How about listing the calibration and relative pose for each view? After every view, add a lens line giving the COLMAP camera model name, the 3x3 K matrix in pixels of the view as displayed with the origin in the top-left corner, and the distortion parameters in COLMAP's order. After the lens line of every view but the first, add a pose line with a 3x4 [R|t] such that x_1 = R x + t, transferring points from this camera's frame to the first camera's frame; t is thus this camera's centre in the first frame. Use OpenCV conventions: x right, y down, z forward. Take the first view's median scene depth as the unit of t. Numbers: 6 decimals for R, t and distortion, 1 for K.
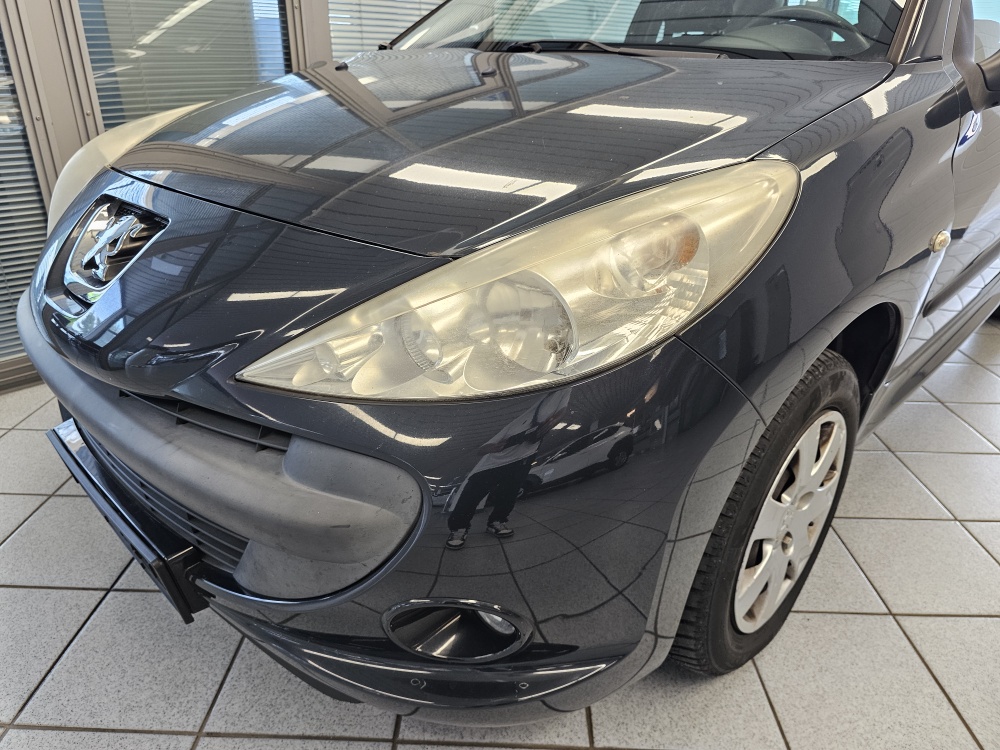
lens RADIAL K [[671.6, 0, 500.8], [0, 671.6, 385.6], [0, 0, 1]] dist [0.001121, -0.068970]
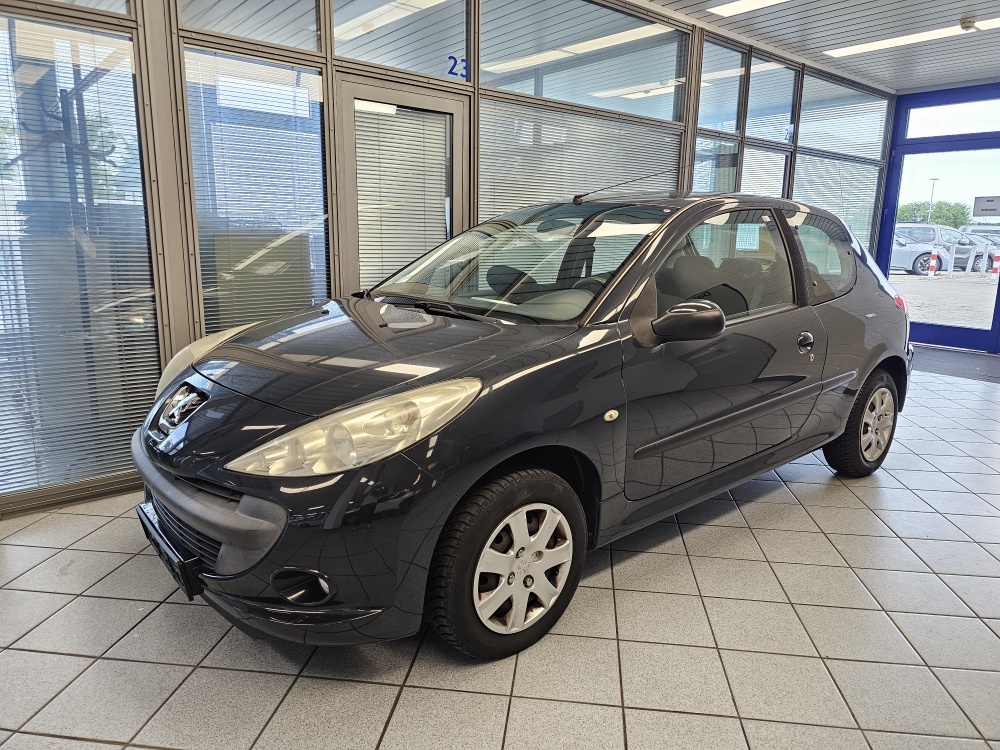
lens RADIAL K [[659.3, 0, 502.9], [0, 659.3, 367.5], [0, 0, 1]] dist [-0.000270, -0.002661]
pose [[0.993480, 0.004608, -0.113910, 0.647212], [-0.033532, 0.966797, -0.253337, 0.159269], [0.108961, 0.255504, 0.960648, -0.910998]]
